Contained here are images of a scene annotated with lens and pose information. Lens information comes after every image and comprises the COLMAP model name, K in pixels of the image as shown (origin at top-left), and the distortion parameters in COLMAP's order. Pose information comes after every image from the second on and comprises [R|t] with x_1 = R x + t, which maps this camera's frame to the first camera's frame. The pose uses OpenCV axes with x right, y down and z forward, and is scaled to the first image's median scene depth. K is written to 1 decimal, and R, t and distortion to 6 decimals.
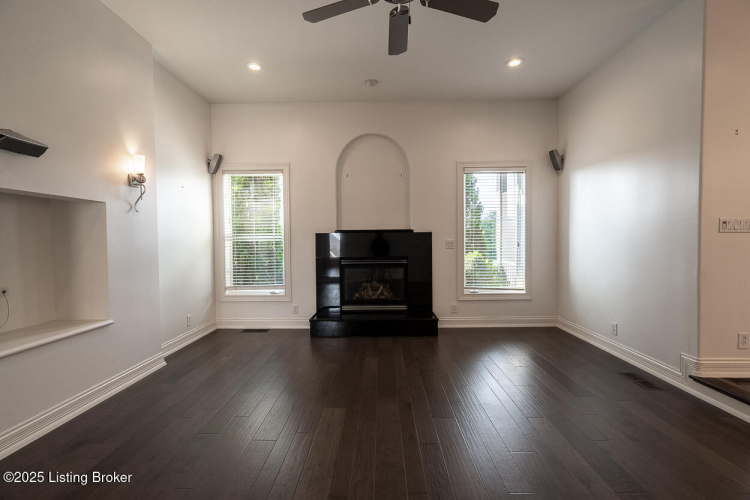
lens RADIAL K [[335.6, 0, 375.1], [0, 335.6, 245.6], [0, 0, 1]] dist [-0.001562, 0.000195]
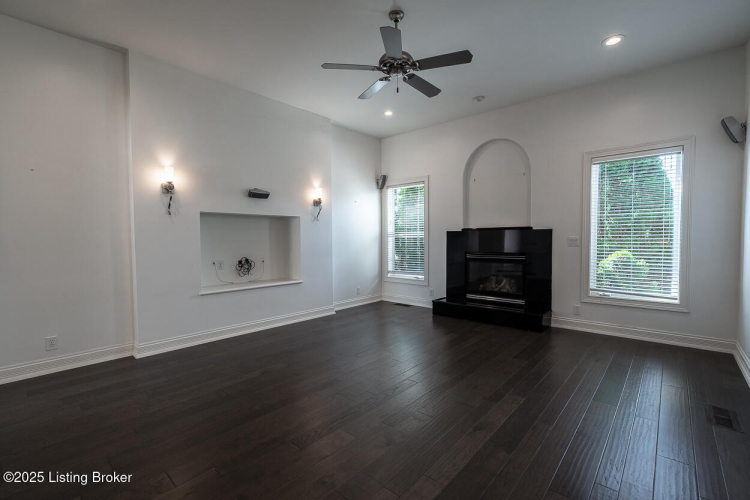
lens RADIAL K [[332.0, 0, 375.1], [0, 332.0, 241.4], [0, 0, 1]] dist [-0.003649, 0.000425]
pose [[0.761686, 0.010828, -0.647856, 0.401572], [-0.009877, 0.999938, 0.005100, -0.003736], [0.647871, 0.002514, 0.761746, -0.072189]]
